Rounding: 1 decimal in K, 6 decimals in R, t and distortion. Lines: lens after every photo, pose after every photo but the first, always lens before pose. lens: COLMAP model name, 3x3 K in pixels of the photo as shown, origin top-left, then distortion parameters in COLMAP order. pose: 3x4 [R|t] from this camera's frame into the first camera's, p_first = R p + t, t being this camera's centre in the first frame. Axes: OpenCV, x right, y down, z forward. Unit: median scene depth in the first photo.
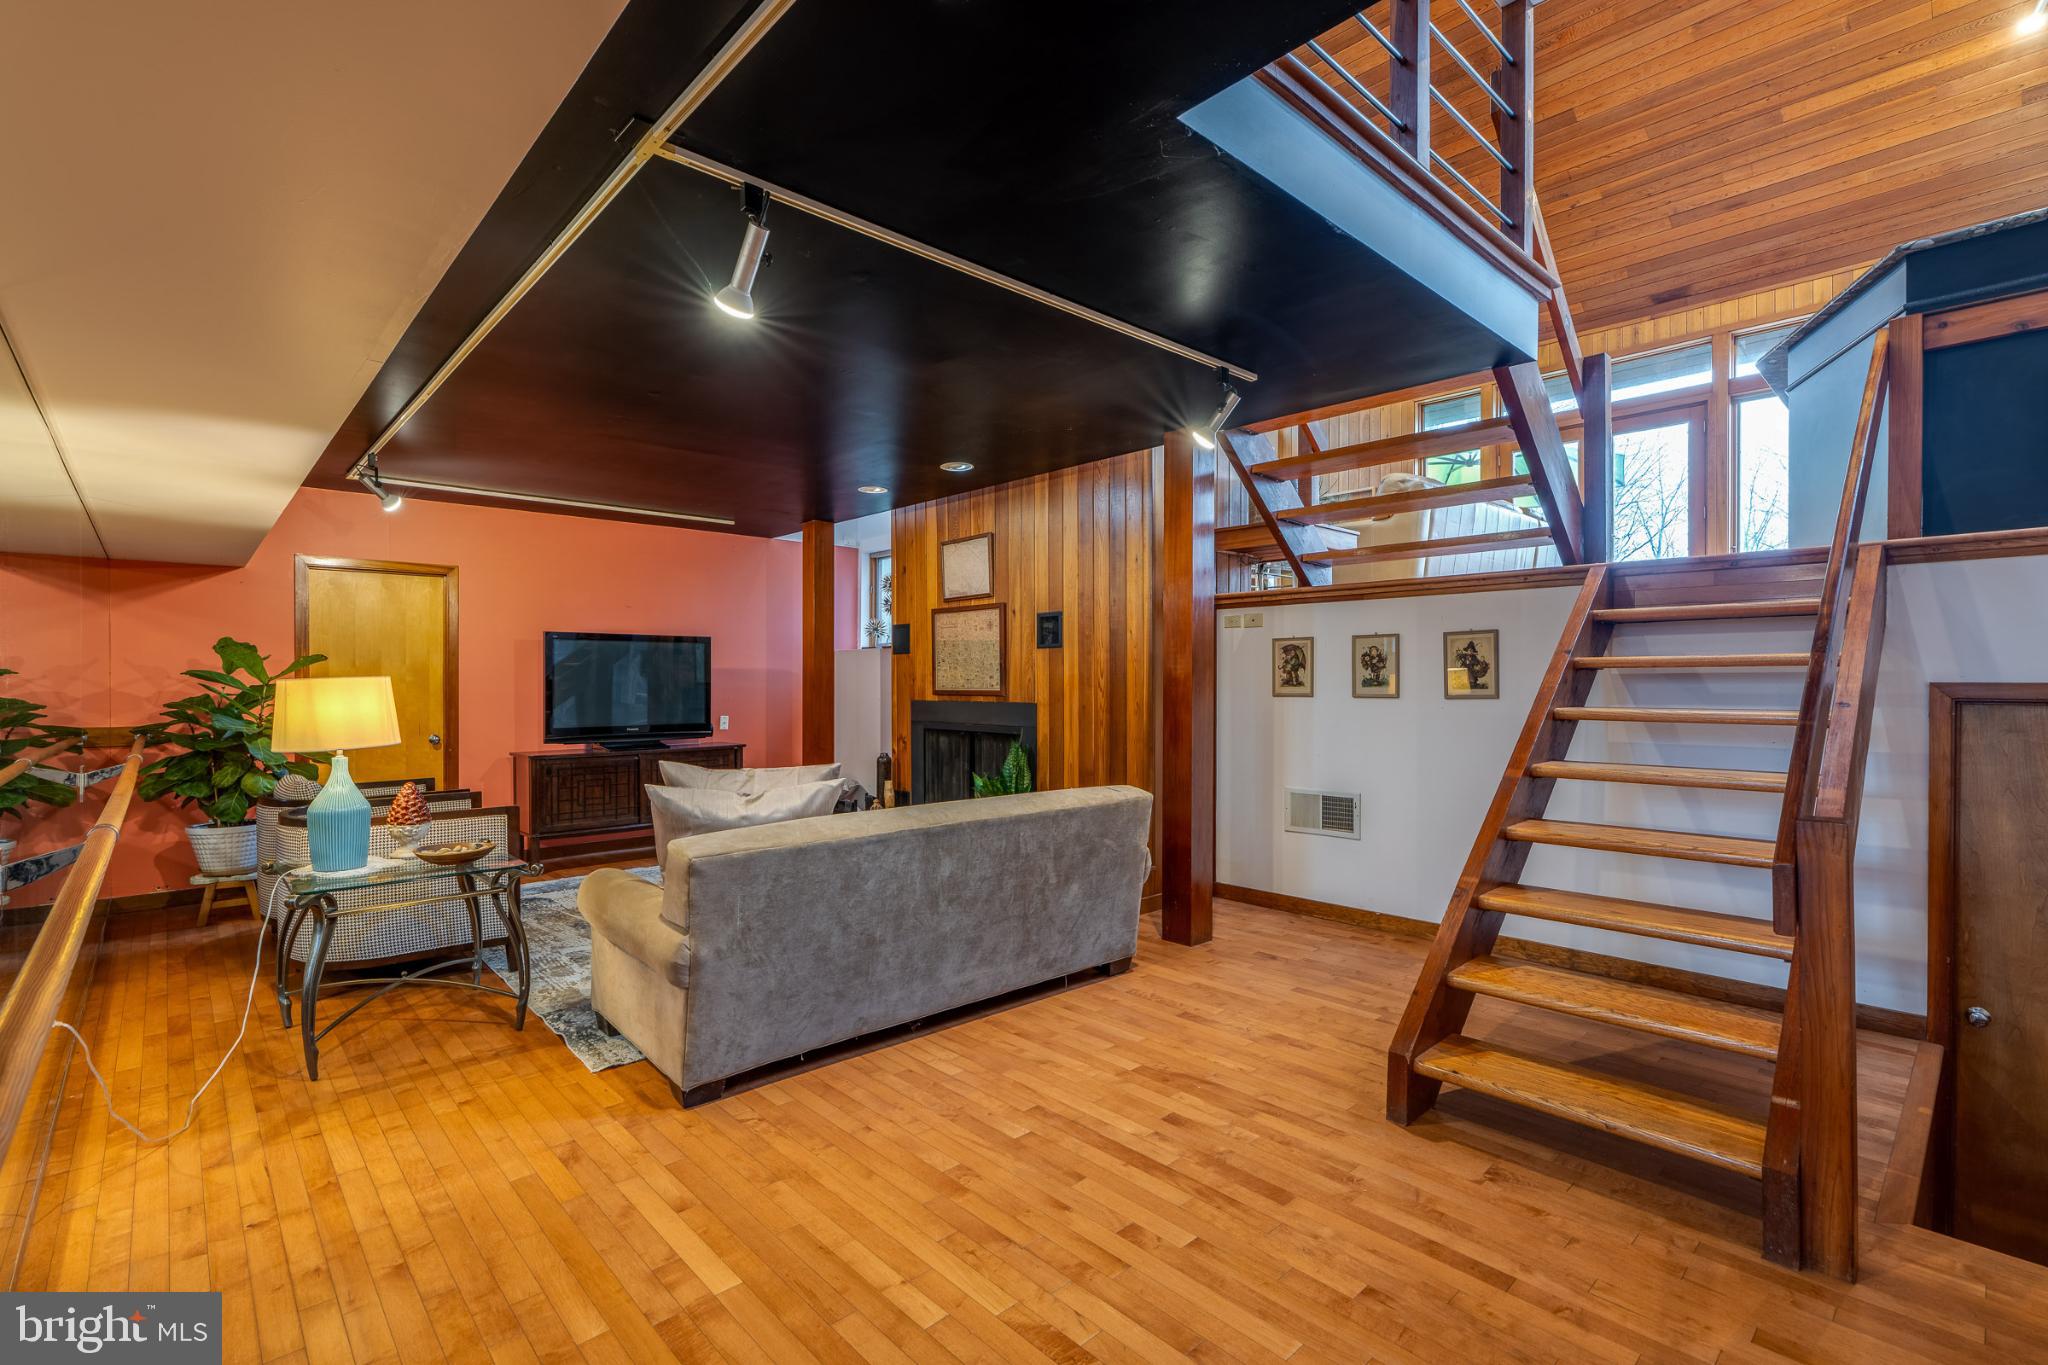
lens RADIAL K [[924.4, 0, 1019.6], [0, 924.4, 686.9], [0, 0, 1]] dist [-0.003060, 0.001113]
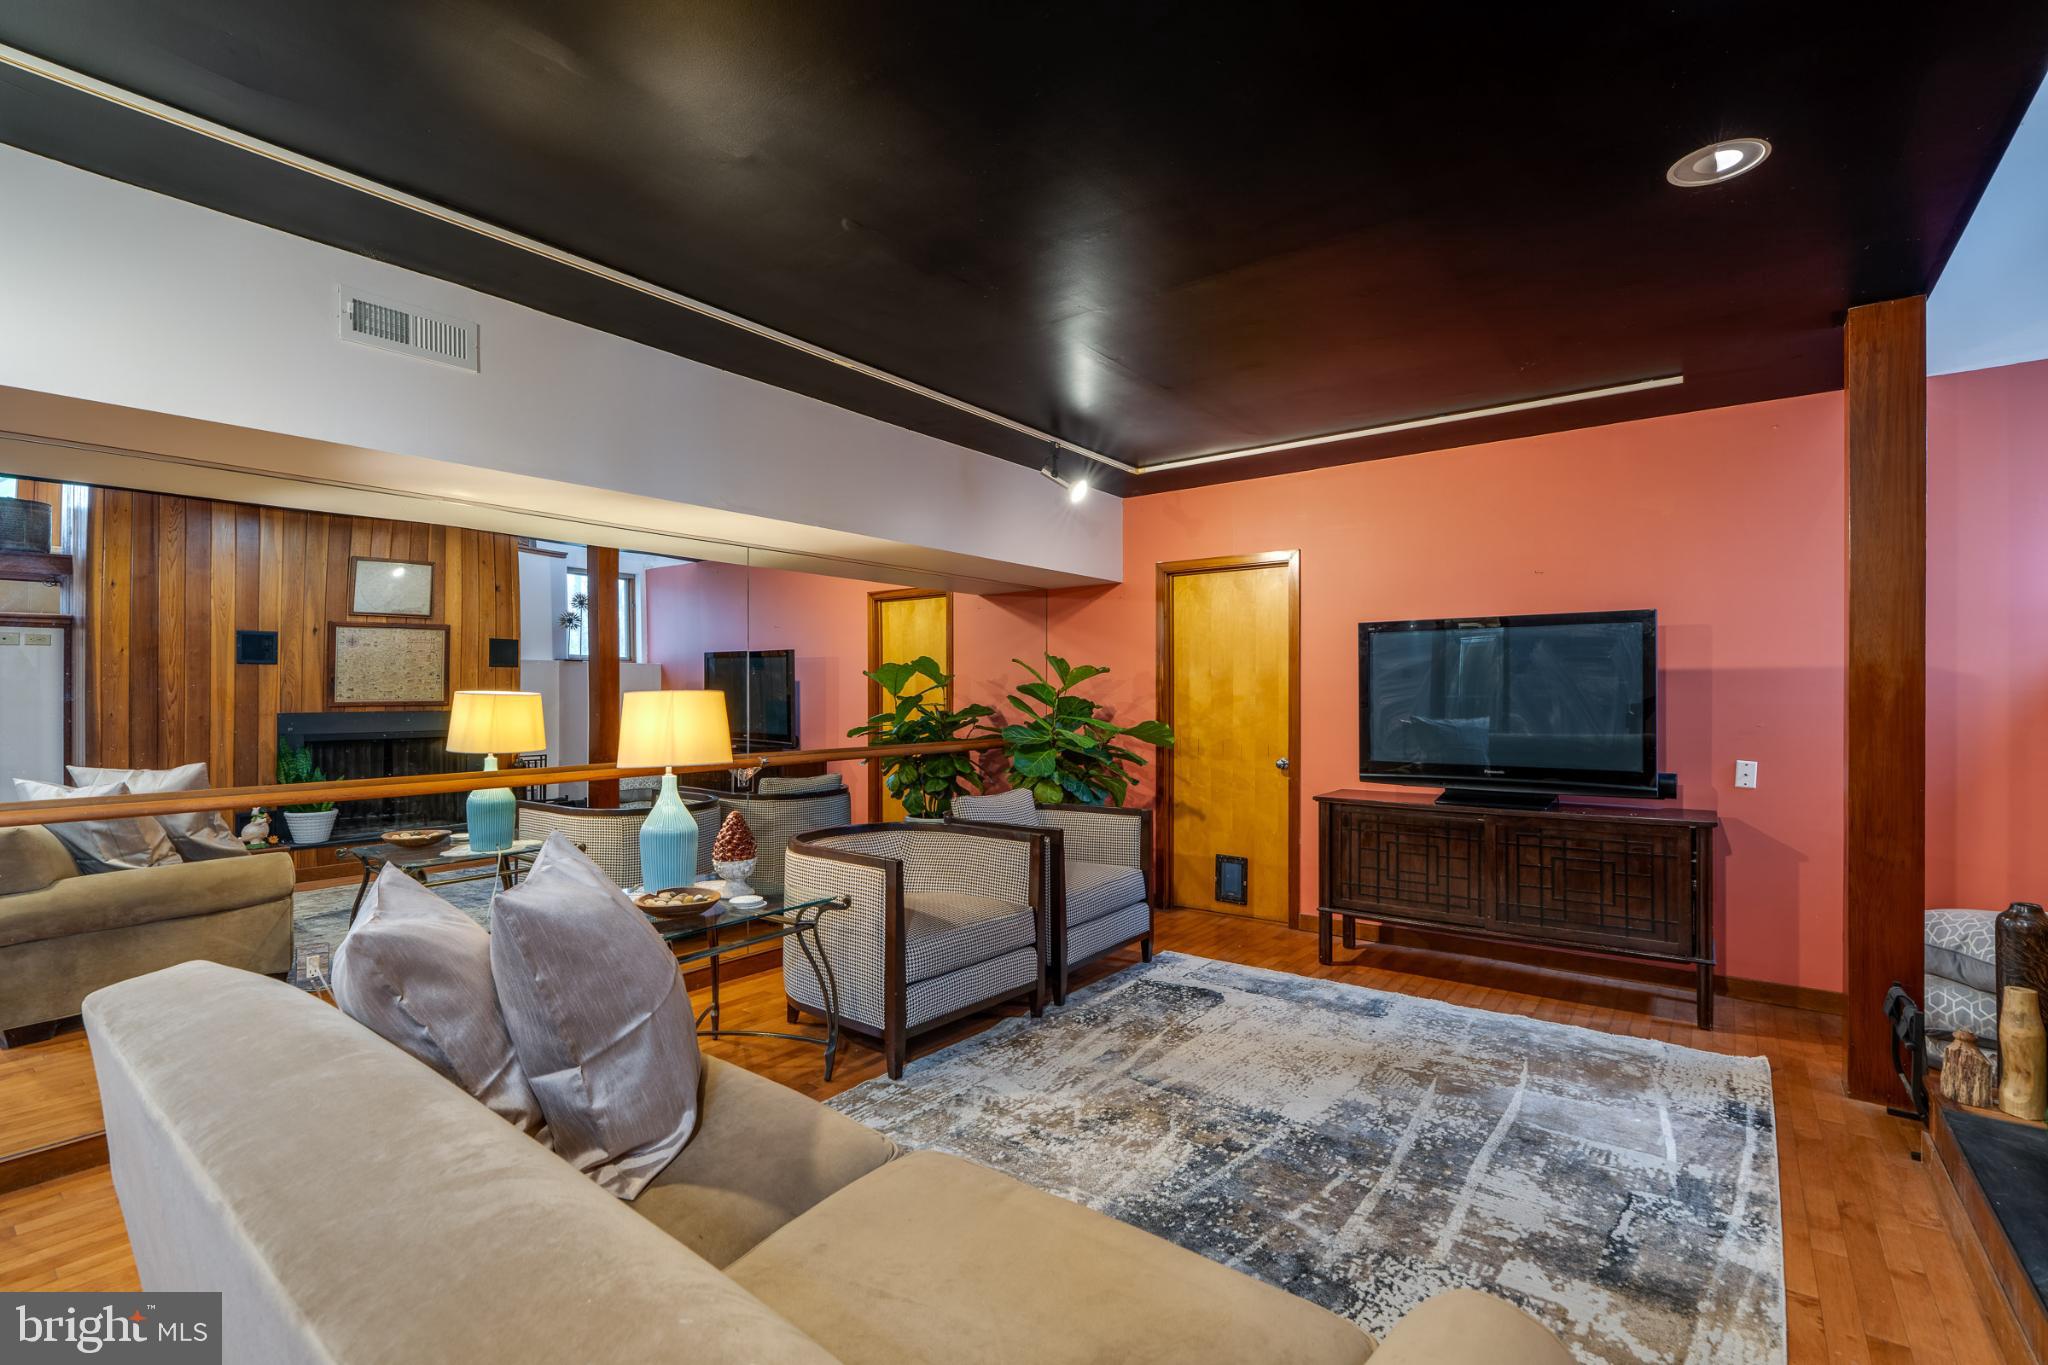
lens RADIAL K [[924.4, 0, 1019.6], [0, 924.4, 686.9], [0, 0, 1]] dist [-0.003060, 0.001113]
pose [[0.170923, -0.006530, -0.985263, 0.140706], [-0.004749, 0.999961, -0.007451, -0.004932], [0.985273, 0.005952, 0.170885, 0.623749]]
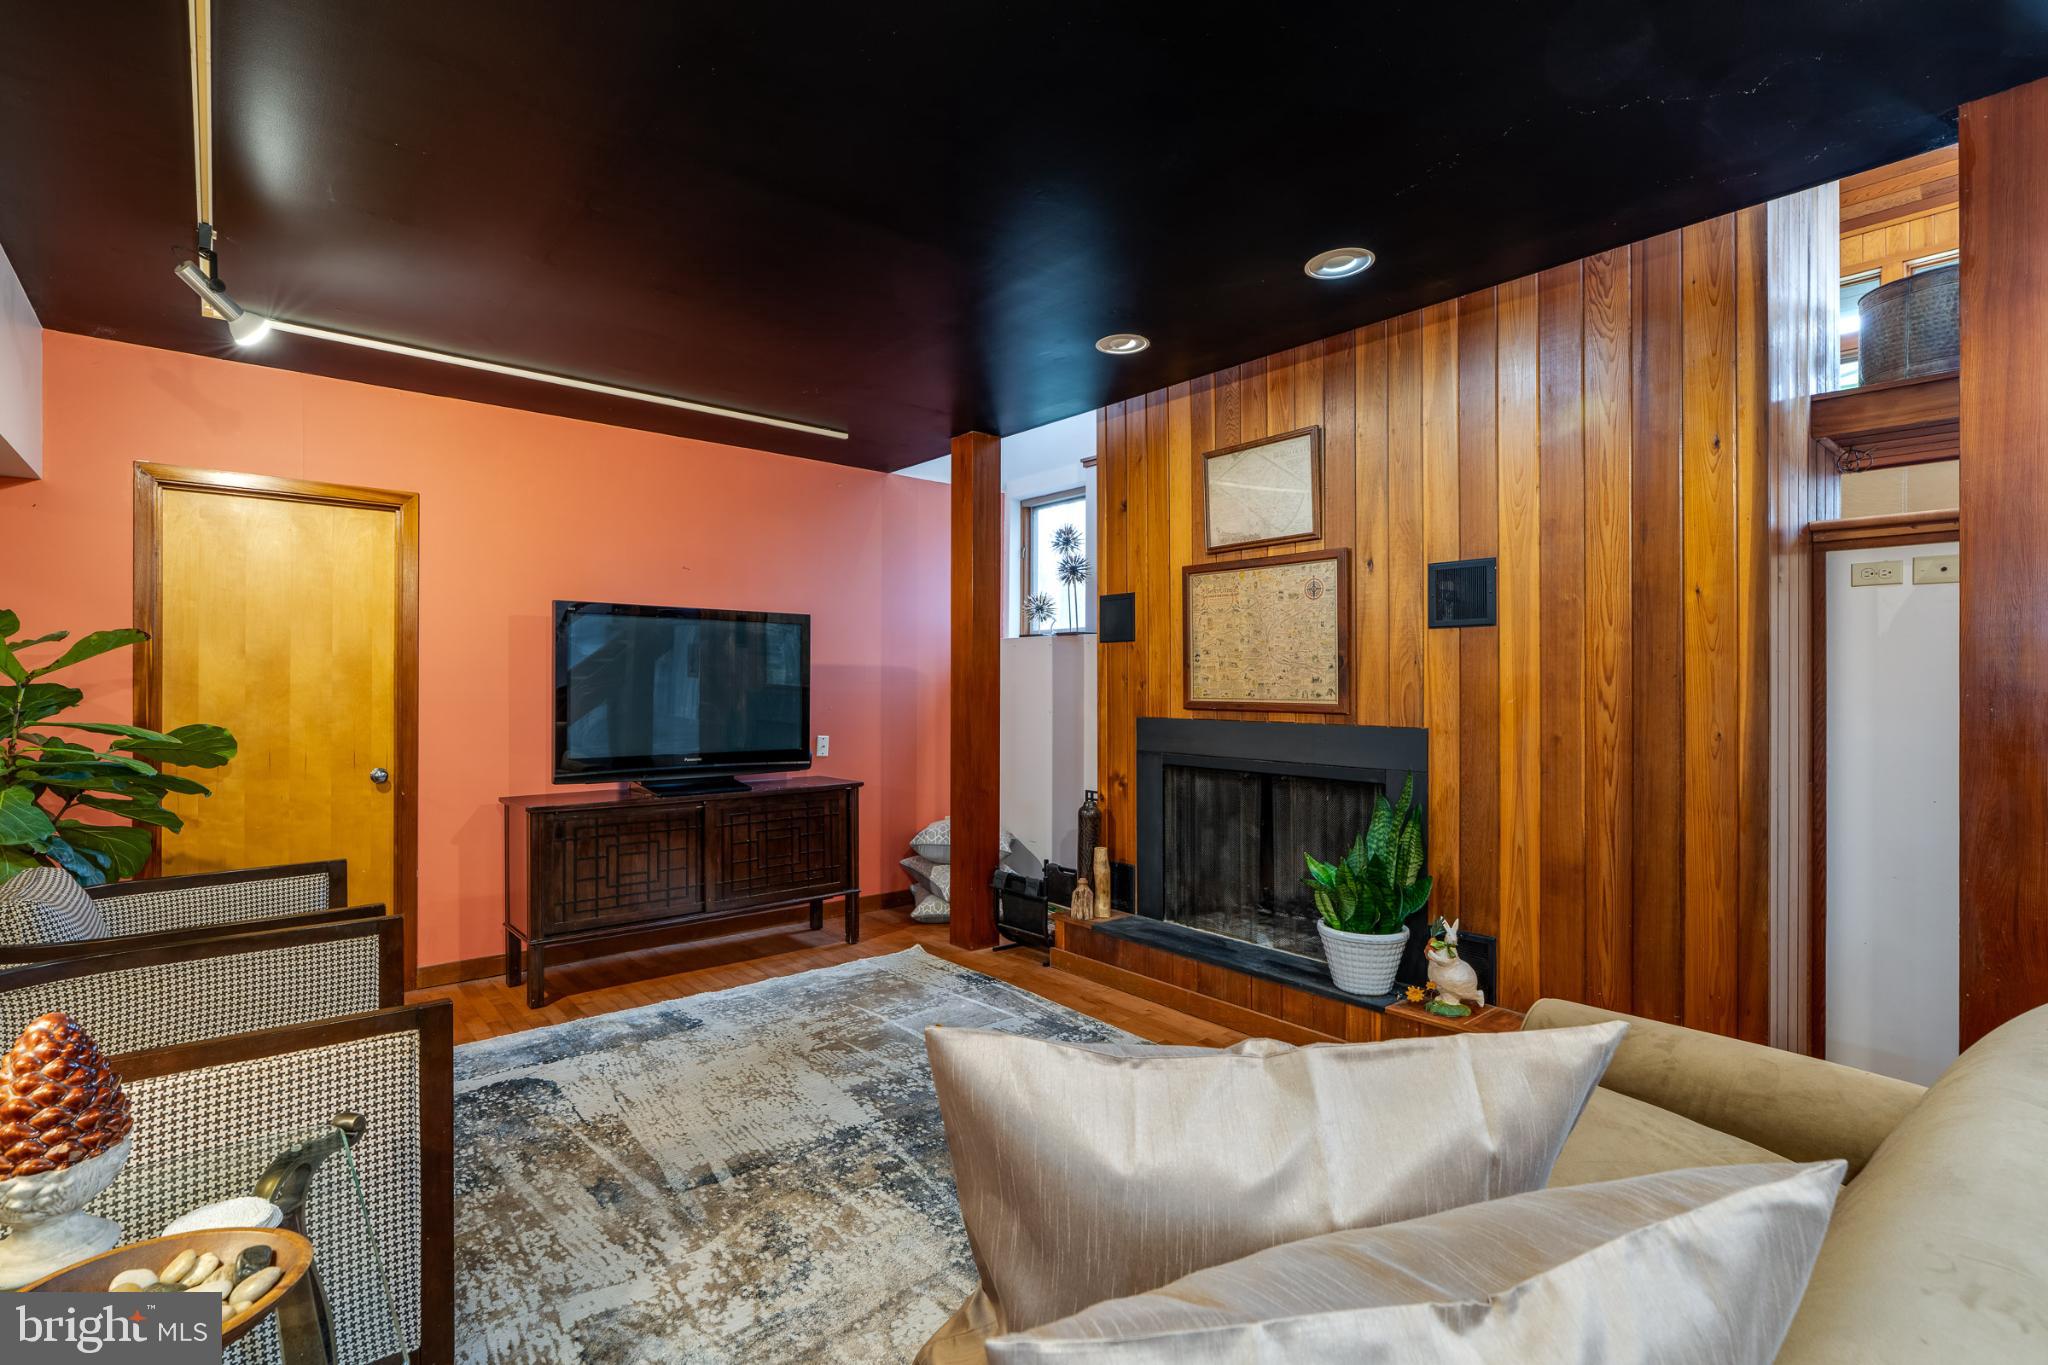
lens RADIAL K [[947.2, 0, 999.7], [0, 947.2, 686.5], [0, 0, 1]] dist [-0.003217, 0.000478]
pose [[0.998419, 0.006853, -0.055783, -0.186869], [-0.007006, 0.999972, -0.002537, -0.003829], [0.055765, 0.002923, 0.998440, 0.394016]]
